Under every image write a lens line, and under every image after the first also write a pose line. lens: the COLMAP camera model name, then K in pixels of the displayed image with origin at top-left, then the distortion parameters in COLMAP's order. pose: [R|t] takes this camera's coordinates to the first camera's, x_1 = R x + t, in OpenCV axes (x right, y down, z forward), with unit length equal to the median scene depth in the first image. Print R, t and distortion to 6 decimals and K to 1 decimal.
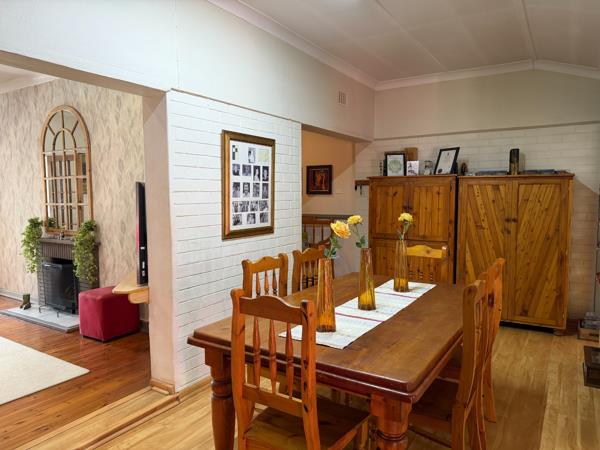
lens RADIAL K [[424.6, 0, 298.7], [0, 424.6, 208.5], [0, 0, 1]] dist [0.006126, -0.010127]
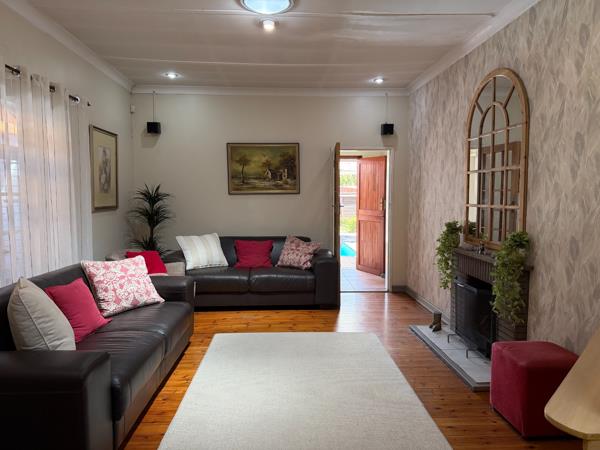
lens RADIAL K [[424.6, 0, 300.1], [0, 424.6, 222.8], [0, 0, 1]] dist [0.006126, -0.010127]
pose [[0.578677, 0.072120, -0.812362, -0.144304], [-0.051280, 0.997329, 0.052012, -0.003147], [0.813943, 0.011560, 0.580829, 0.318658]]
